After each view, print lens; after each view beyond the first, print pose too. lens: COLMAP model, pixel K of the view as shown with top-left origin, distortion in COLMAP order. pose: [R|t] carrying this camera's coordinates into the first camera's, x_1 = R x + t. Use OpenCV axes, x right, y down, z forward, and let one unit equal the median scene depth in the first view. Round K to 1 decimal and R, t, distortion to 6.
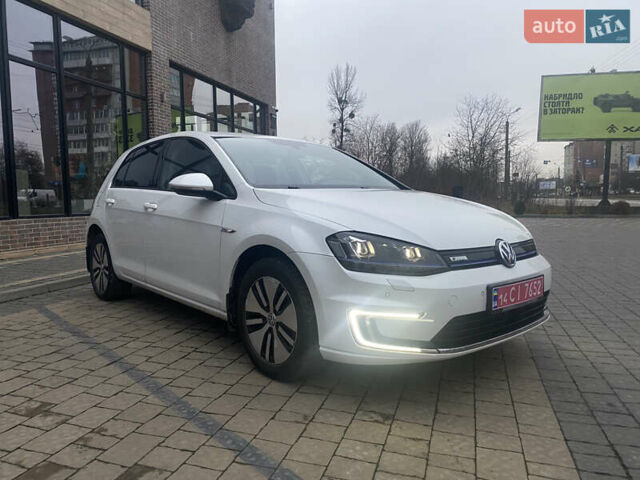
lens RADIAL K [[484.3, 0, 320.0], [0, 484.3, 240.0], [0, 0, 1]] dist [0.000449, 0.005856]
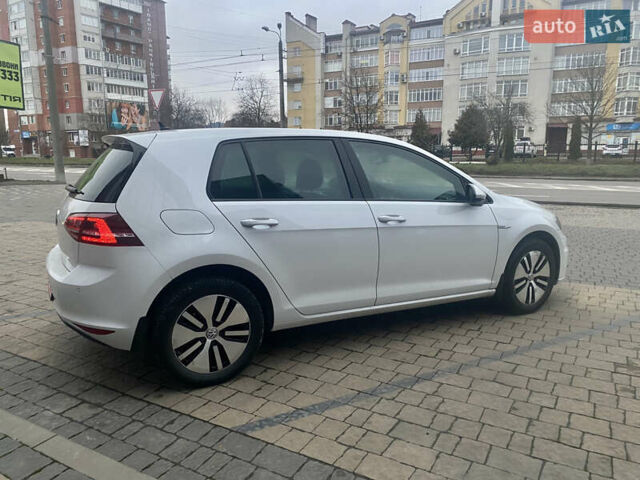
lens RADIAL K [[484.3, 0, 320.0], [0, 484.3, 240.0], [0, 0, 1]] dist [0.000449, 0.005856]
pose [[0.209668, -0.166360, 0.963516, -1.621184], [0.066676, 0.985558, 0.155657, -0.233639], [-0.975497, 0.031607, 0.217732, 1.212803]]
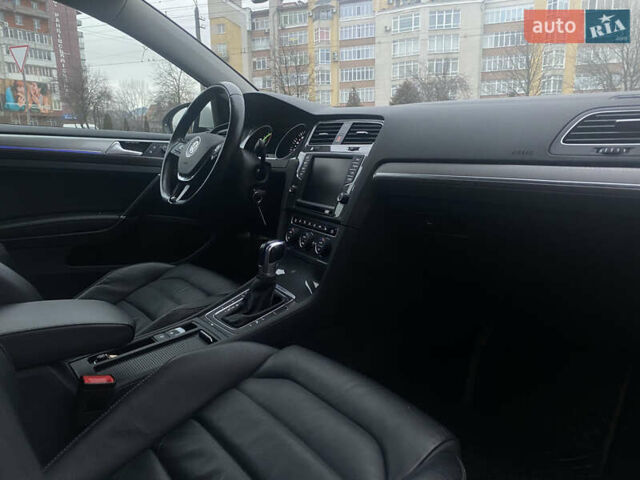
lens RADIAL K [[482.0, 0, 317.5], [0, 482.0, 240.0], [0, 0, 1]] dist [0.004818, 0.002795]
pose [[0.081651, -0.202439, 0.975885, -1.503079], [0.085095, 0.976995, 0.195550, -0.222500], [-0.993022, 0.067076, 0.096999, 1.223877]]
